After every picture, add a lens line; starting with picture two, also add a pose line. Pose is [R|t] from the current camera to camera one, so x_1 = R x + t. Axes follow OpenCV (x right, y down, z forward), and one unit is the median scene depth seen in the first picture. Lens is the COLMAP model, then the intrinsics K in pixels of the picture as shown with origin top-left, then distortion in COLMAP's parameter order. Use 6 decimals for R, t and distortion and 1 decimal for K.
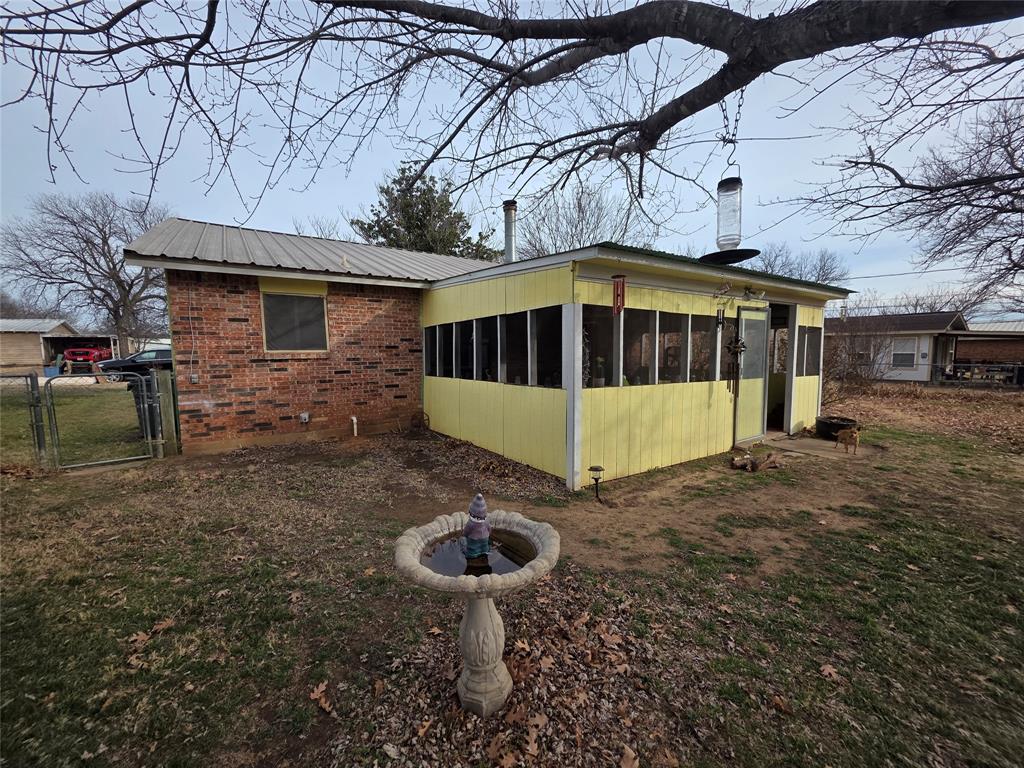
lens RADIAL K [[419.6, 0, 511.9], [0, 419.6, 393.4], [0, 0, 1]] dist [0.000475, -0.000179]
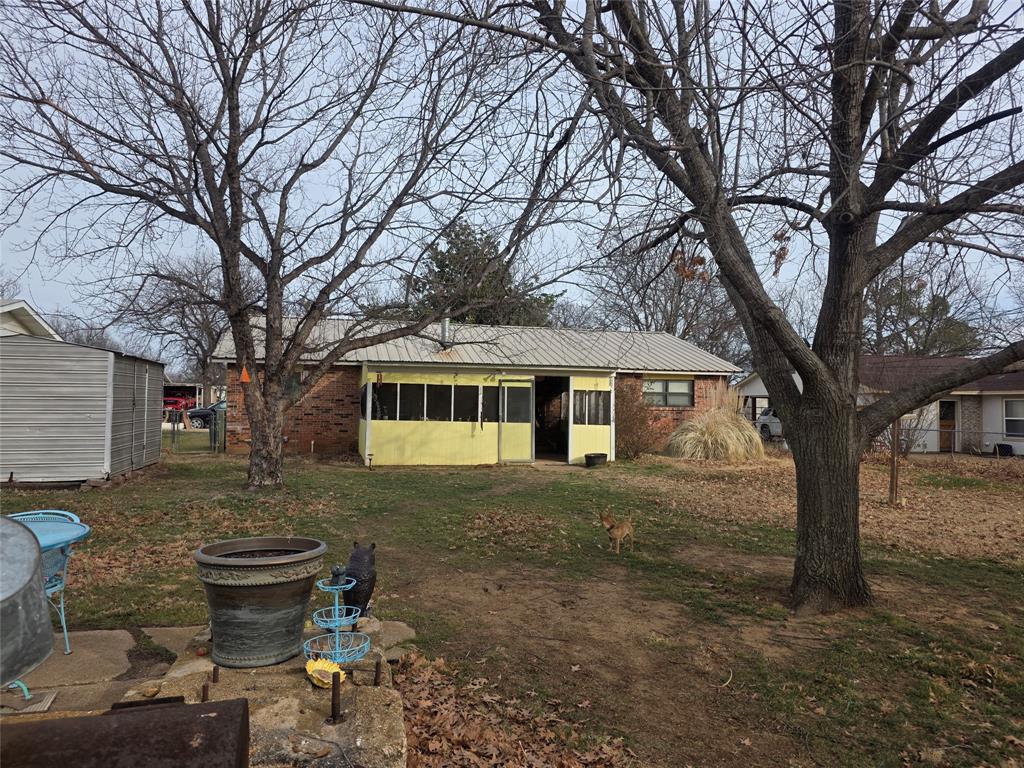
lens RADIAL K [[679.1, 0, 512.0], [0, 679.1, 384.0], [0, 0, 1]] dist [0.001994, 0.000817]
pose [[0.949037, 0.005705, -0.315113, 1.217427], [-0.048039, 0.990772, -0.126742, 0.133473], [0.311482, 0.135421, 0.940553, -1.324892]]
